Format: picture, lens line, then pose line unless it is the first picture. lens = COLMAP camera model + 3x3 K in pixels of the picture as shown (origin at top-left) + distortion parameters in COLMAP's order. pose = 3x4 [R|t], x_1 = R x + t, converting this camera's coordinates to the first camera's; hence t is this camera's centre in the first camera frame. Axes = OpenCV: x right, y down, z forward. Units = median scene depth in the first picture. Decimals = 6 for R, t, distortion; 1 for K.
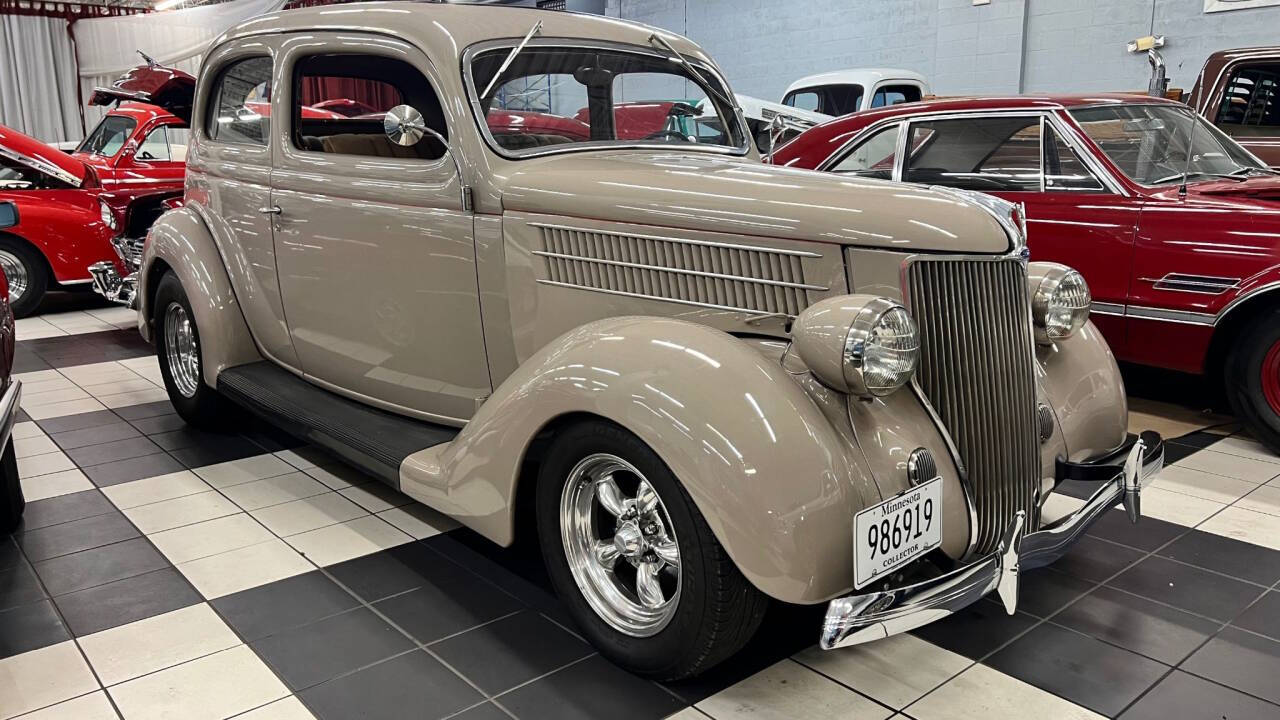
lens RADIAL K [[964.1, 0, 640.0], [0, 964.1, 360.0], [0, 0, 1]] dist [0.040996, 0.000124]
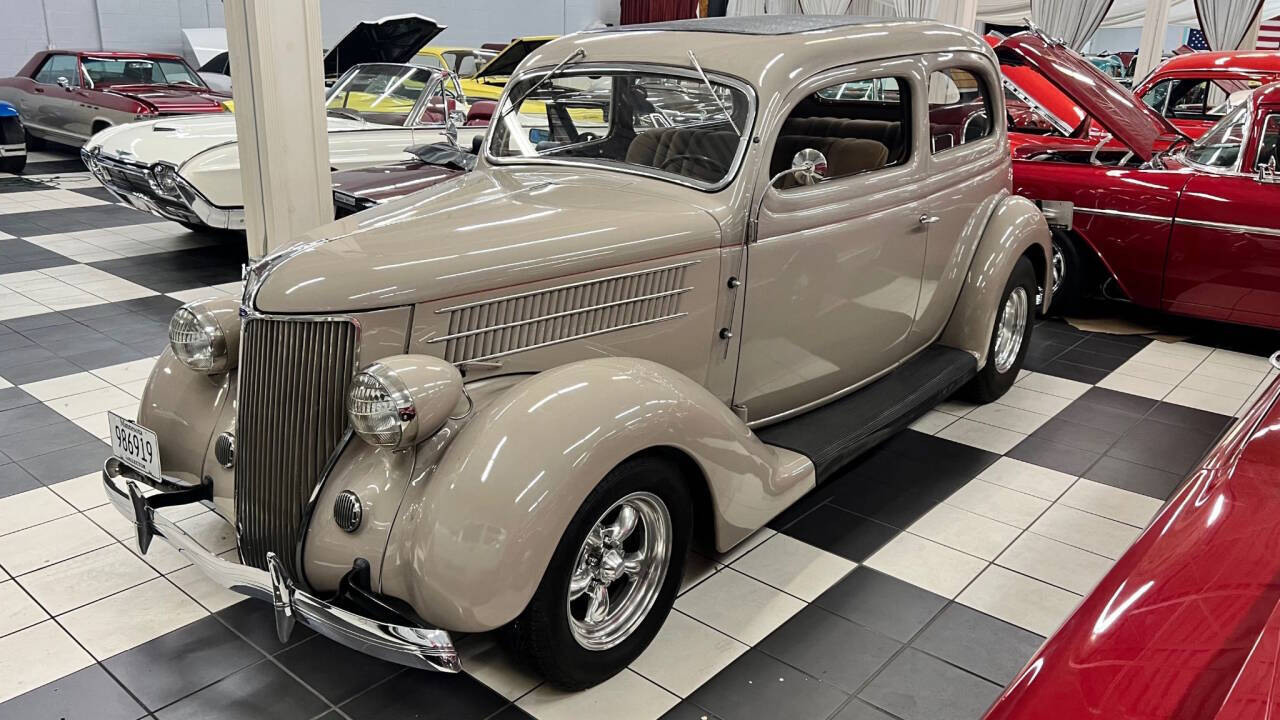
lens RADIAL K [[964.1, 0, 640.0], [0, 964.1, 360.0], [0, 0, 1]] dist [0.040996, 0.000124]
pose [[0.155137, 0.318599, -0.935108, 1.728788], [-0.233584, 0.931558, 0.278637, -0.538064], [0.959881, 0.175199, 0.218938, 1.382929]]
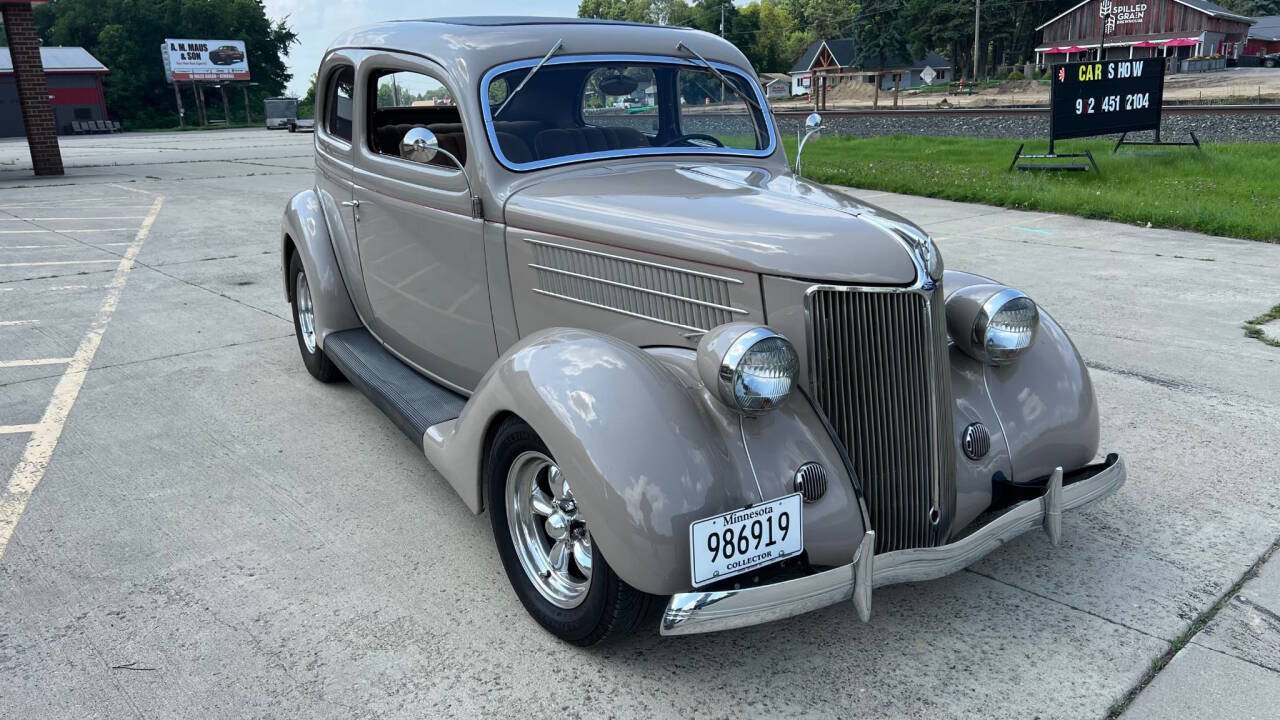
lens RADIAL K [[963.3, 0, 650.6], [0, 963.3, 362.9], [0, 0, 1]] dist [0.050745, -0.052731]
pose [[0.977185, 0.056203, -0.204817, 0.373526], [-0.043686, 0.996920, 0.065138, -0.095752], [0.207847, -0.054704, 0.976630, -0.110323]]
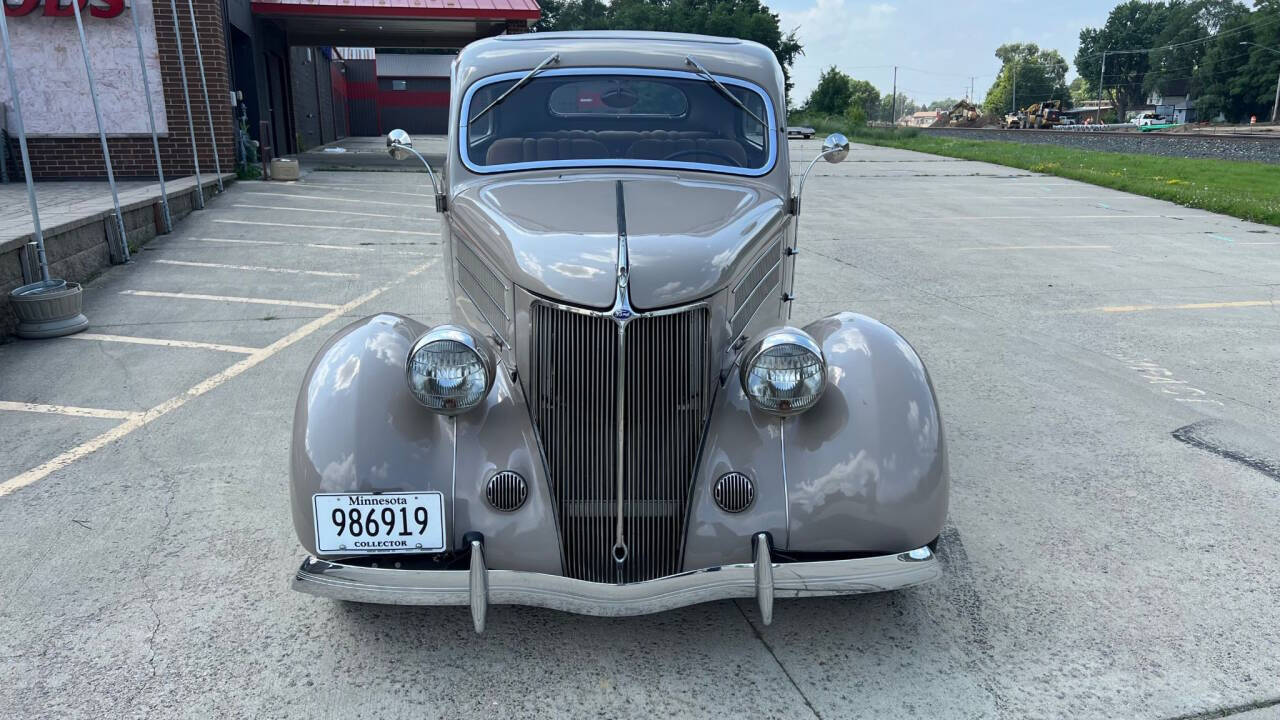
lens RADIAL K [[964.1, 0, 646.5], [0, 964.1, 373.6], [0, 0, 1]] dist [0.050106, -0.050862]
pose [[0.757511, 0.197238, -0.622313, 1.219315], [-0.161058, 0.980264, 0.114639, -0.194682], [0.632643, 0.013388, 0.774328, 0.276254]]
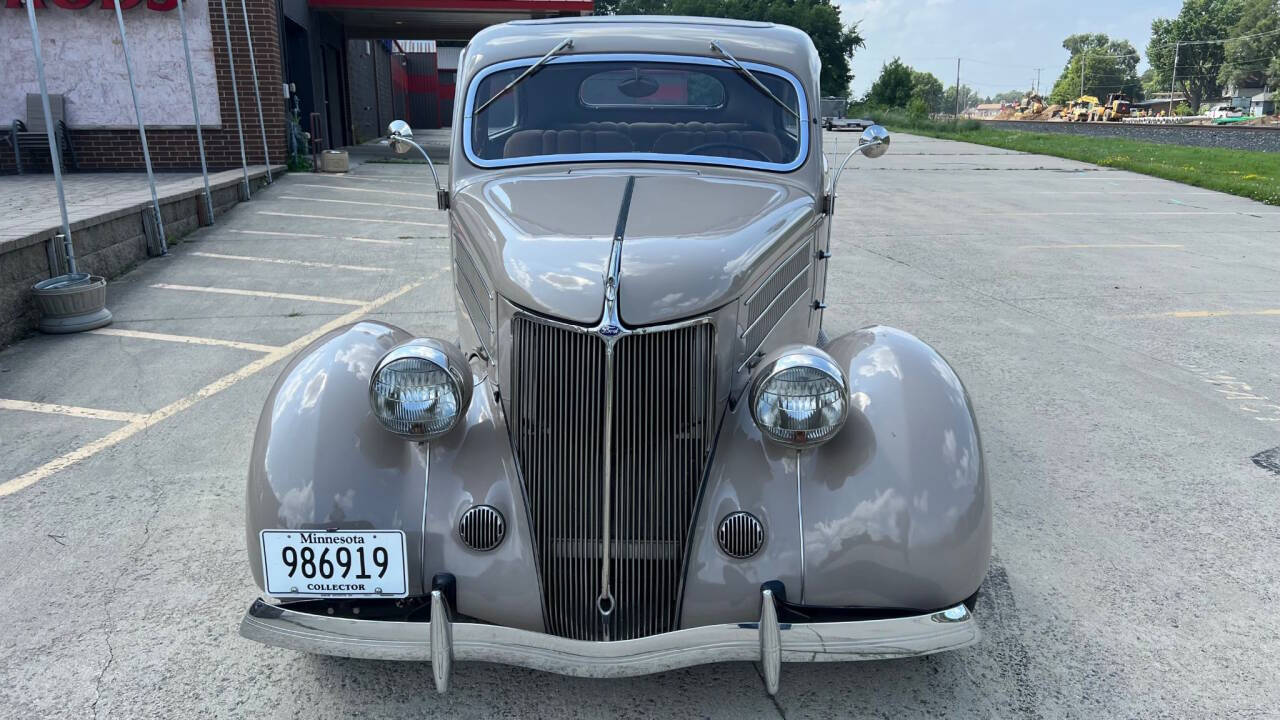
lens RADIAL K [[963.3, 0, 650.6], [0, 963.3, 362.9], [0, 0, 1]] dist [0.050745, -0.052731]
pose [[0.720490, 0.205977, -0.662169, 1.166984], [-0.168823, 0.978240, 0.120604, -0.224080], [0.672602, 0.024895, 0.739586, 0.438768]]
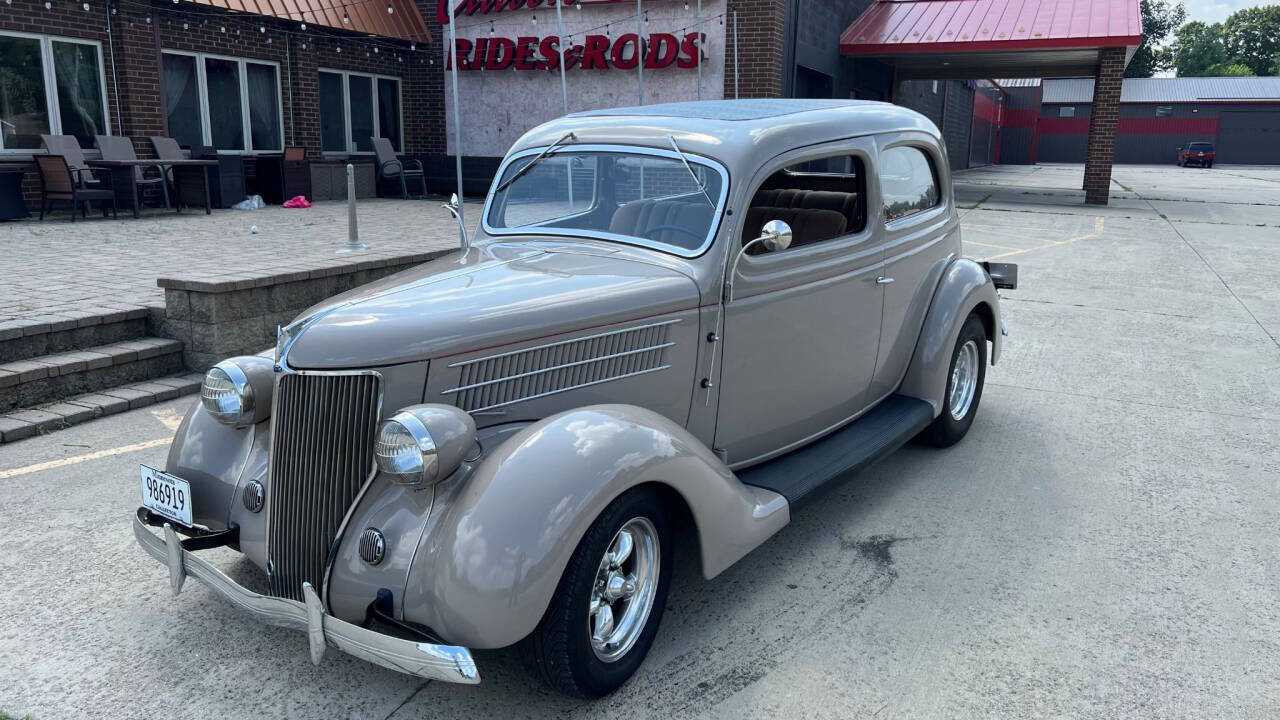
lens RADIAL K [[963.3, 0, 650.6], [0, 963.3, 362.9], [0, 0, 1]] dist [0.050745, -0.052731]
pose [[0.198939, 0.257755, -0.945508, 1.885774], [-0.229685, 0.950184, 0.210703, -0.553206], [0.952716, 0.175252, 0.248231, 1.318423]]
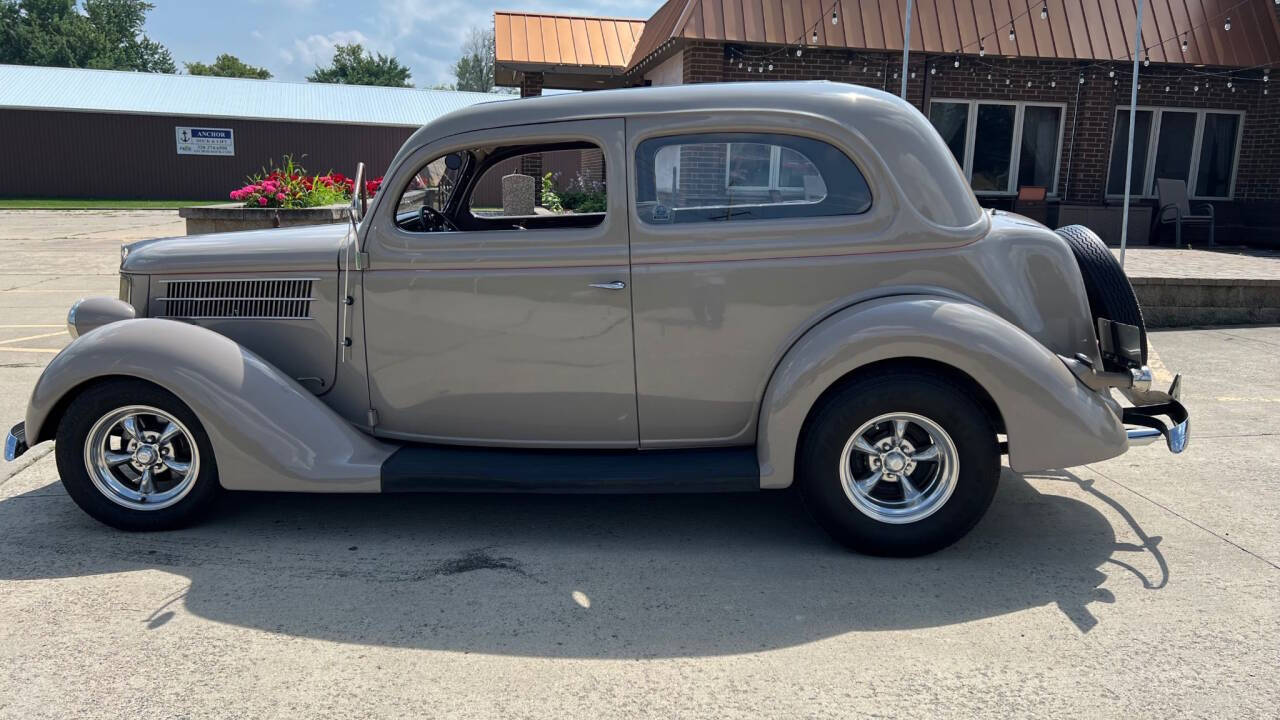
lens RADIAL K [[964.1, 0, 646.5], [0, 964.1, 373.6], [0, 0, 1]] dist [0.050106, -0.050862]
pose [[-0.719570, 0.157908, -0.676228, 1.158294], [-0.143004, 0.919234, 0.366822, -0.919909], [0.679536, 0.360657, -0.638872, 3.543552]]
